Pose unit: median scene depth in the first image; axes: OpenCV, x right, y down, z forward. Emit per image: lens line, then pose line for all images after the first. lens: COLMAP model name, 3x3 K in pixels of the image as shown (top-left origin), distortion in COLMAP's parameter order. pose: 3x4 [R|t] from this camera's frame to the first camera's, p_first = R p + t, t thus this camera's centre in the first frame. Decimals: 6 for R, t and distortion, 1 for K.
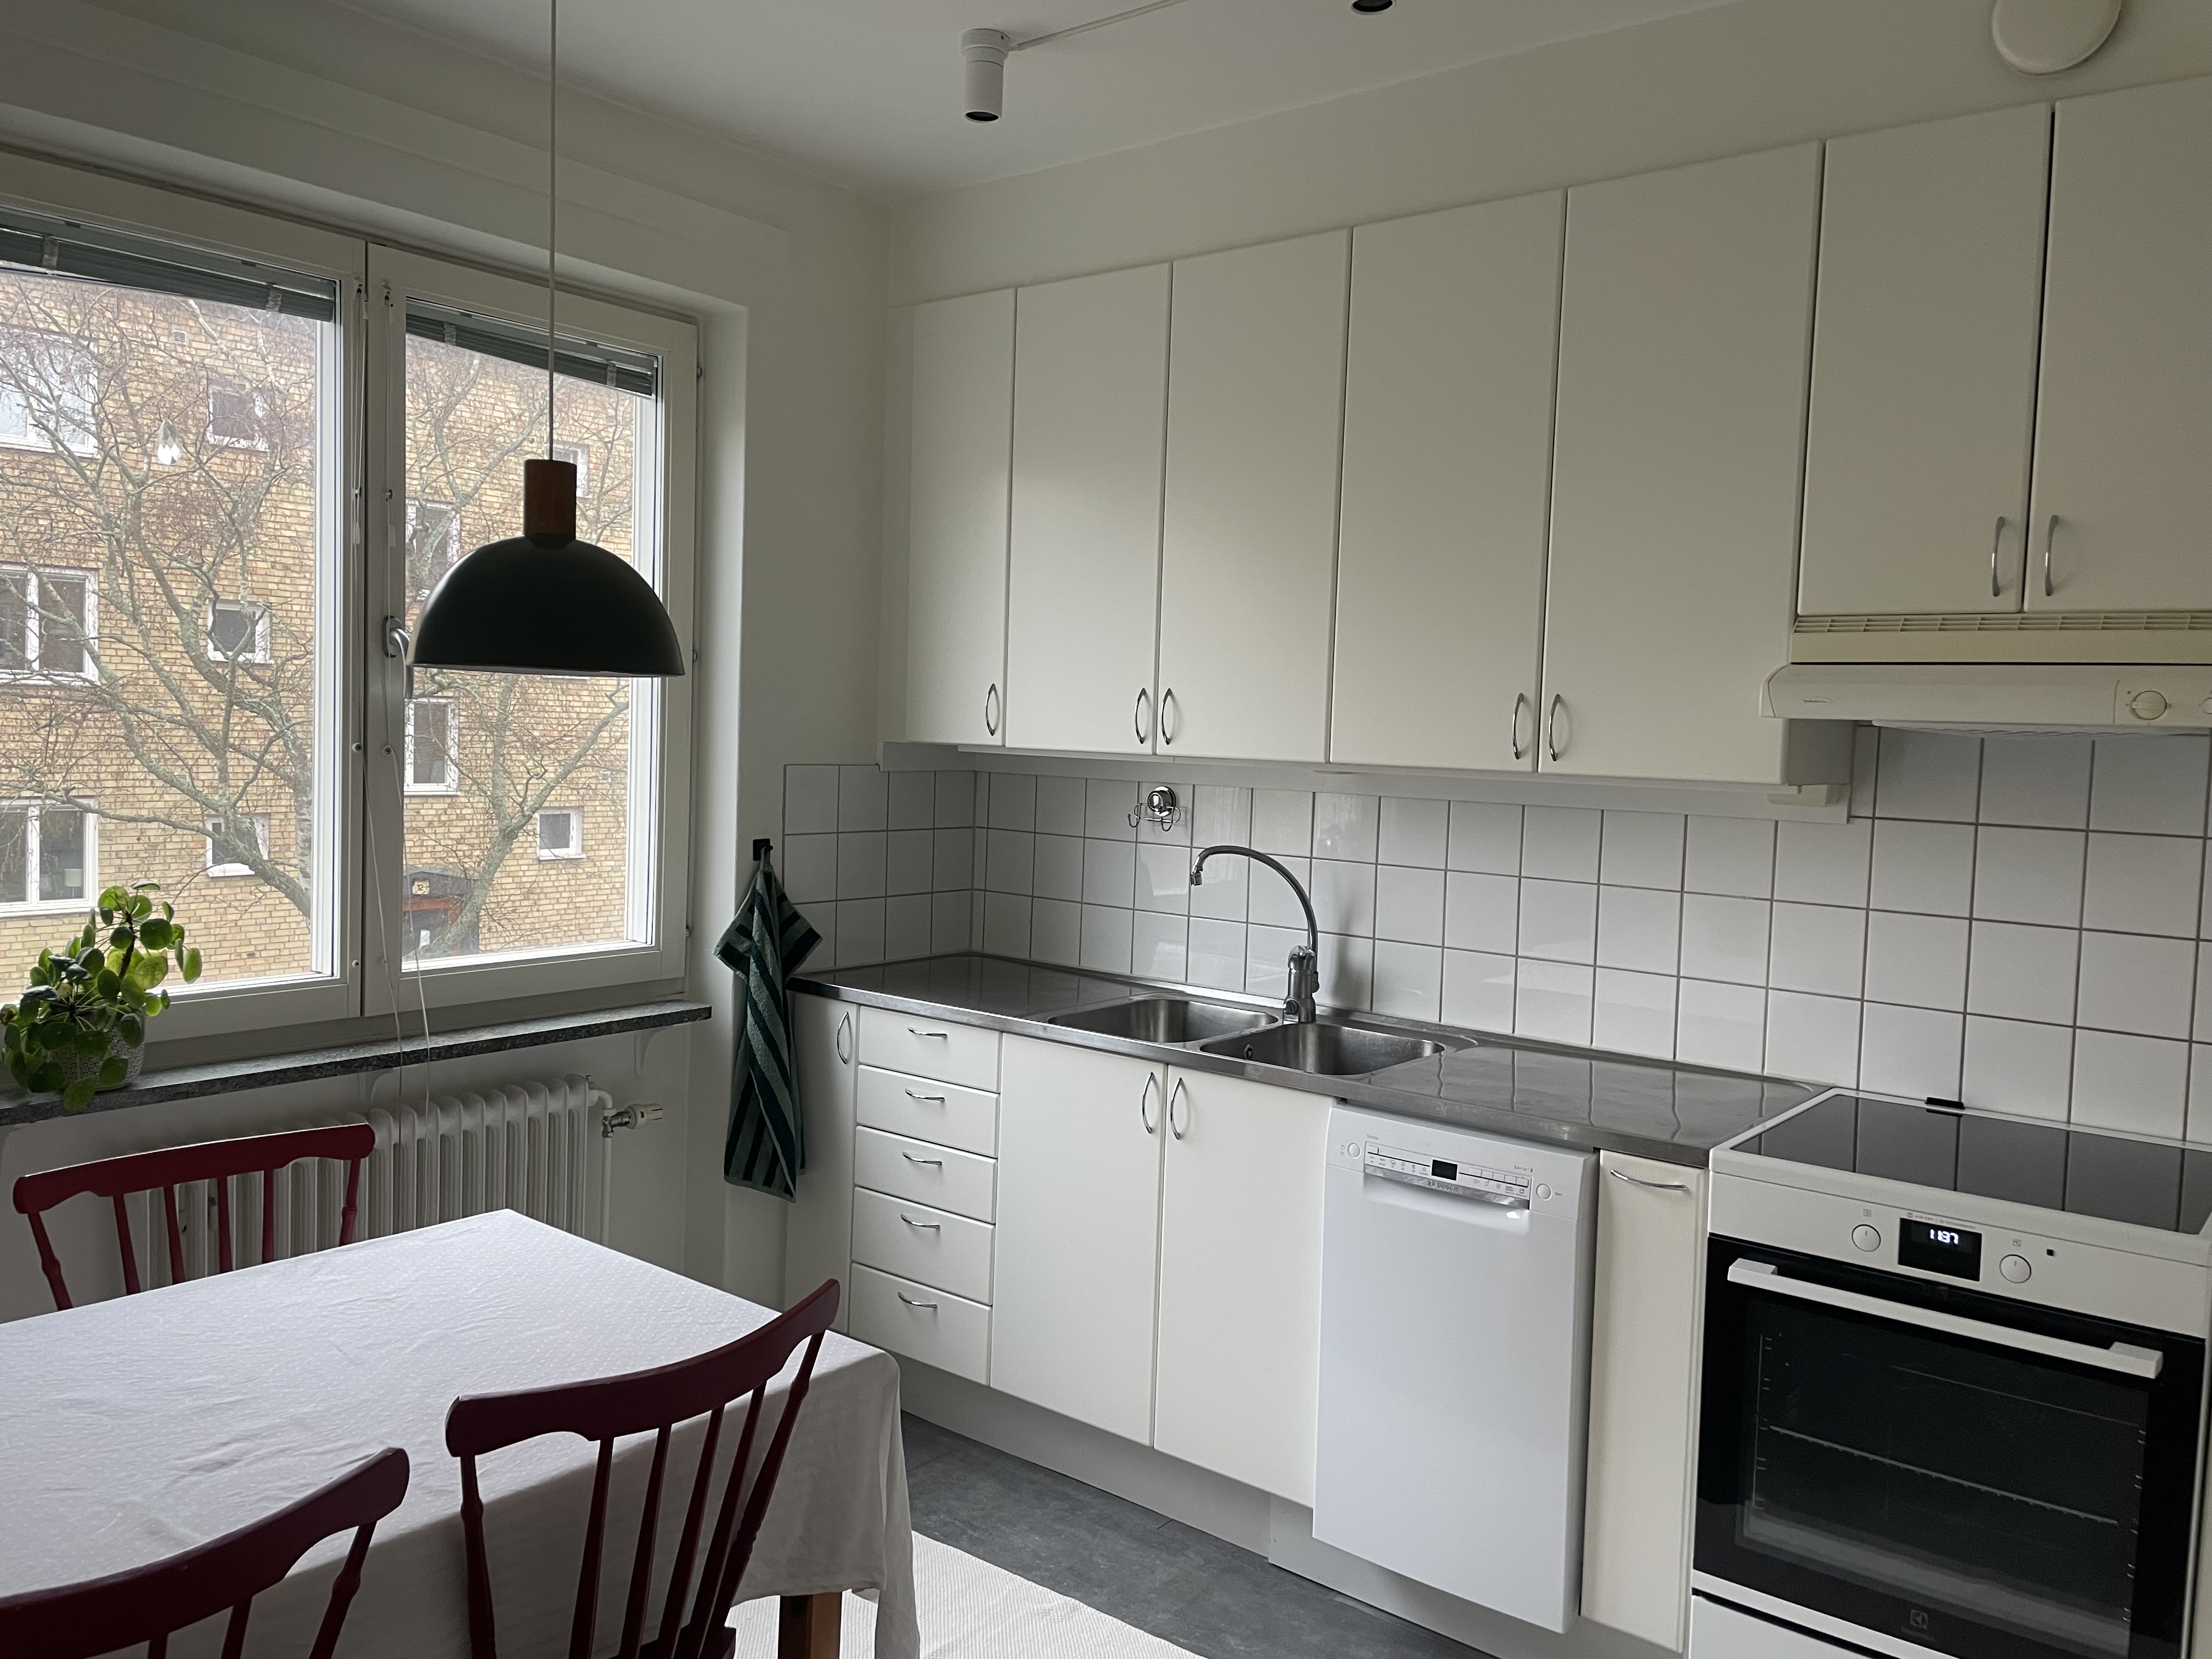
lens RADIAL K [[1687.6, 0, 1103.8], [0, 1687.6, 829.9], [0, 0, 1]] dist [0.045577, -0.006679]
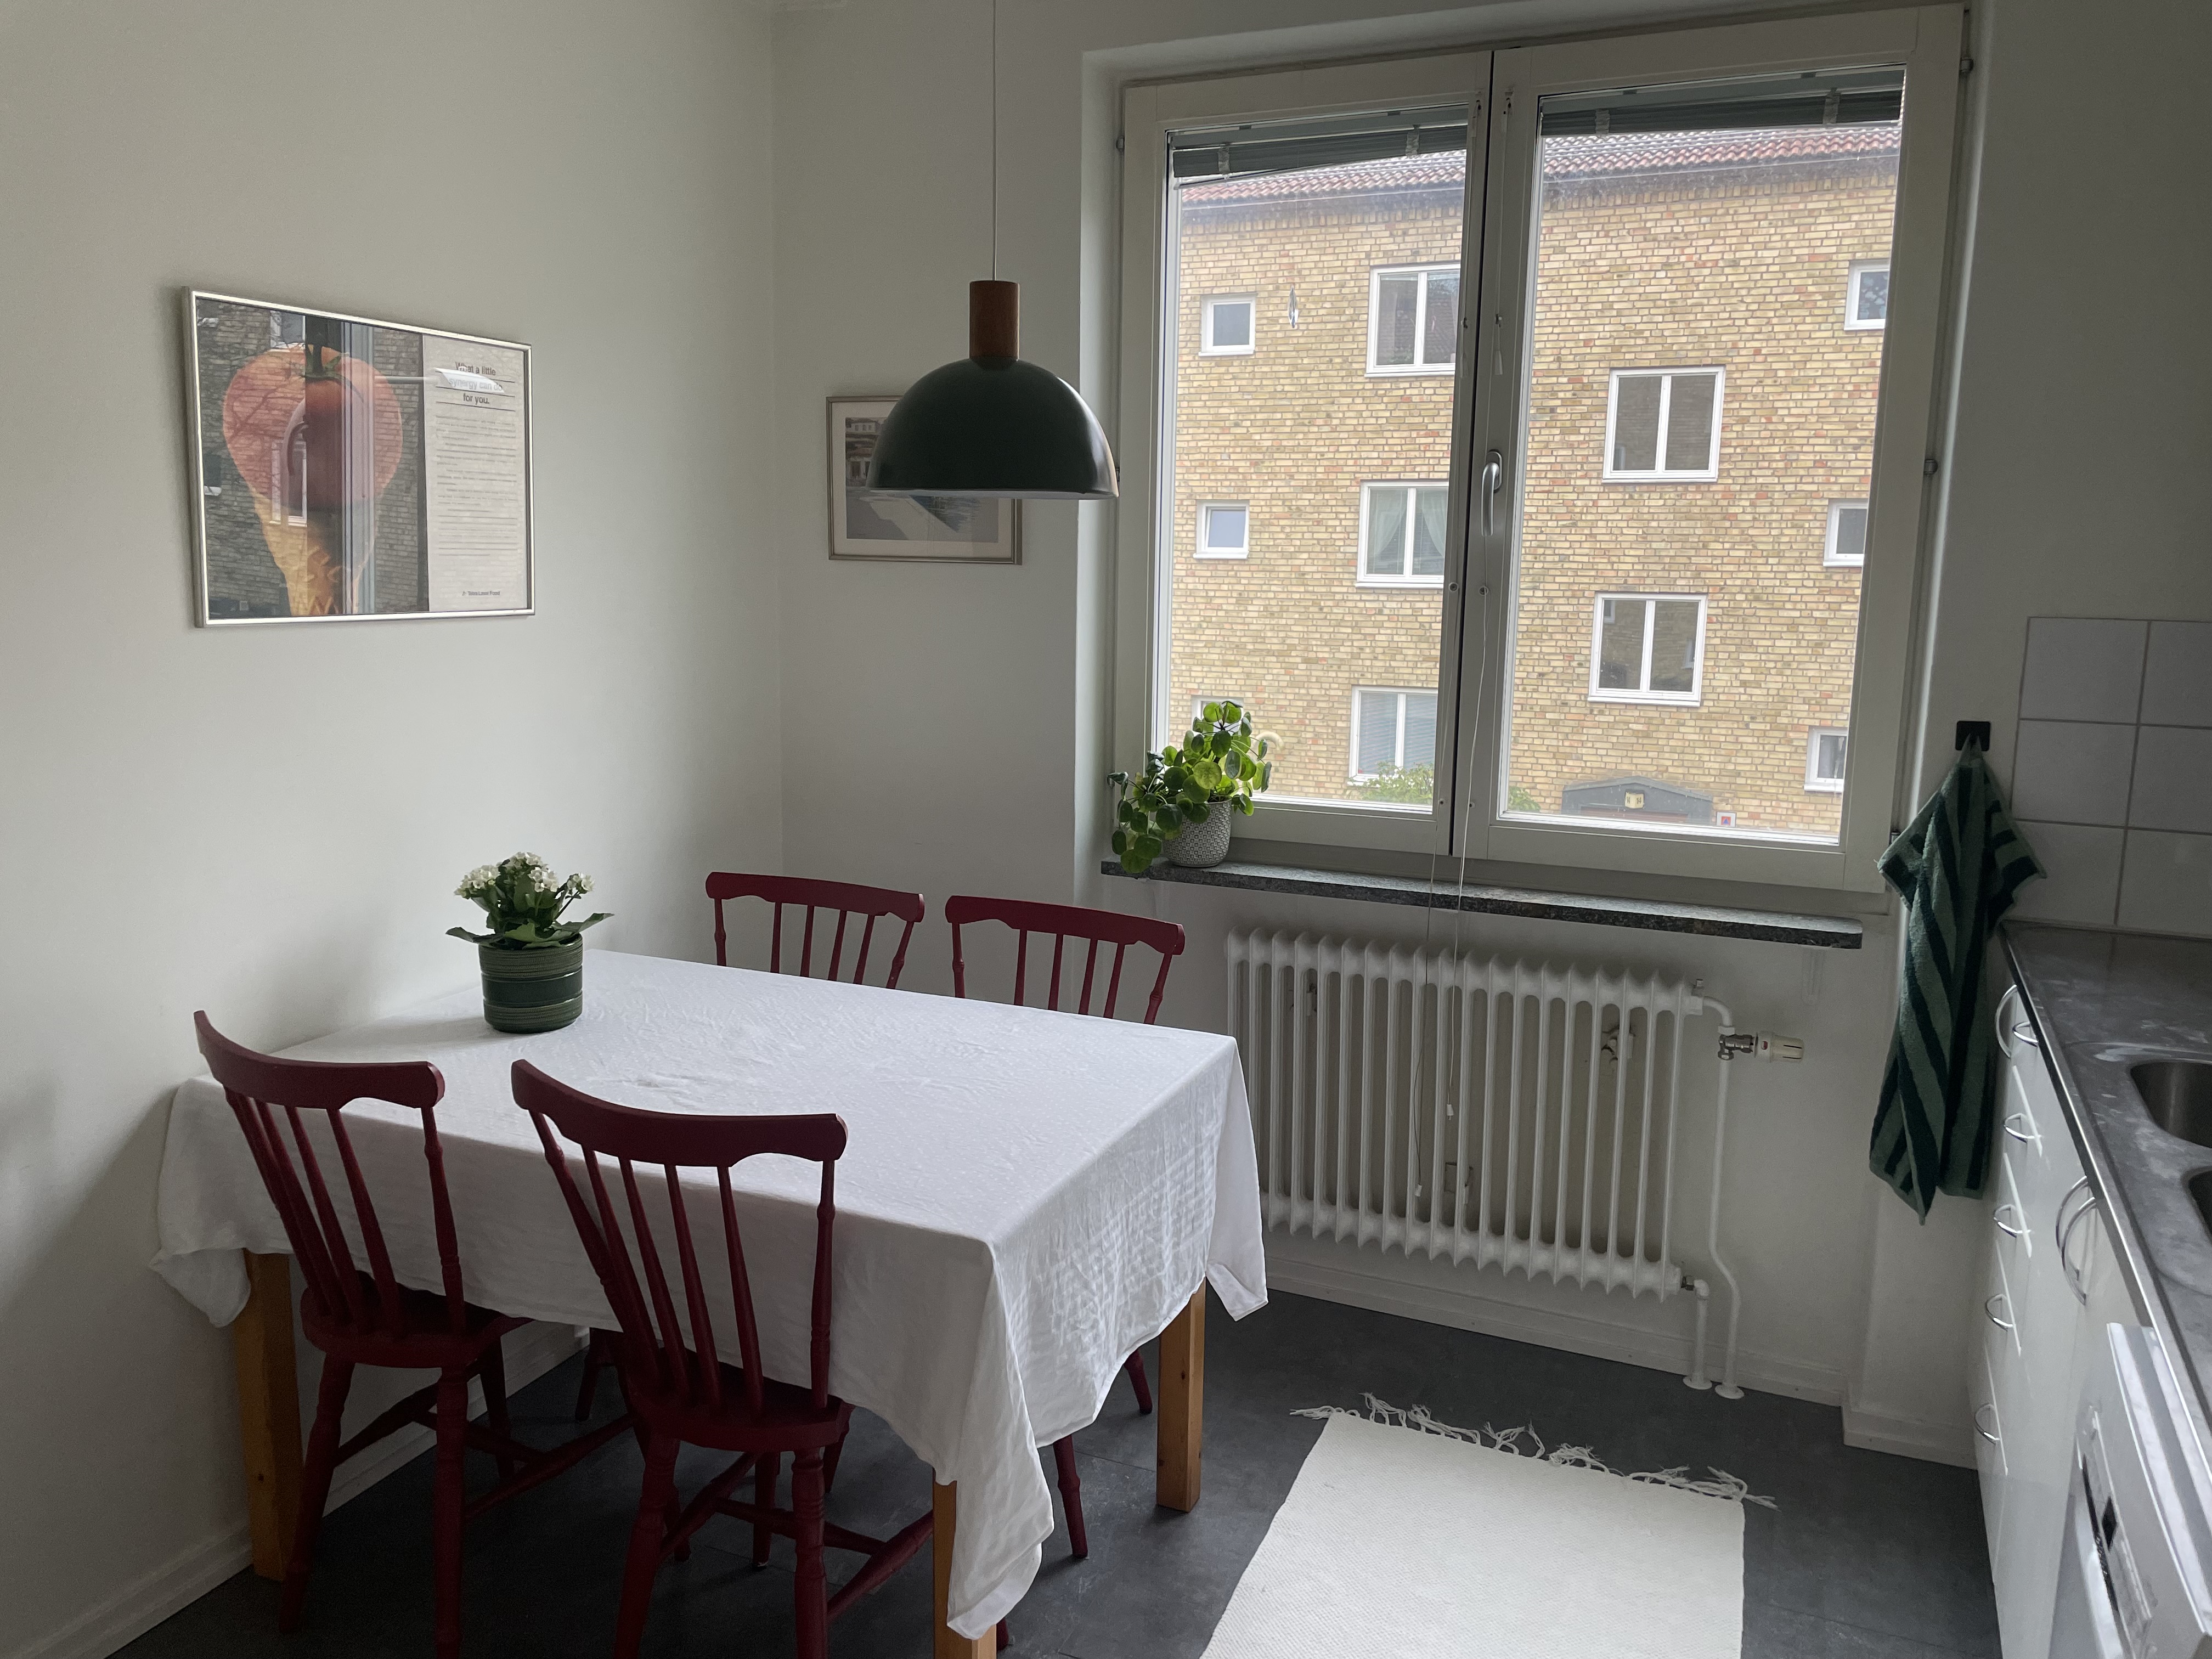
lens RADIAL K [[1687.6, 0, 1105.0], [0, 1687.6, 817.5], [0, 0, 1]] dist [0.045577, -0.006679]
pose [[0.261688, 0.129361, -0.956444, 0.479500], [-0.070354, 0.990898, 0.114772, -0.013373], [0.962585, 0.037255, 0.268407, 0.550427]]
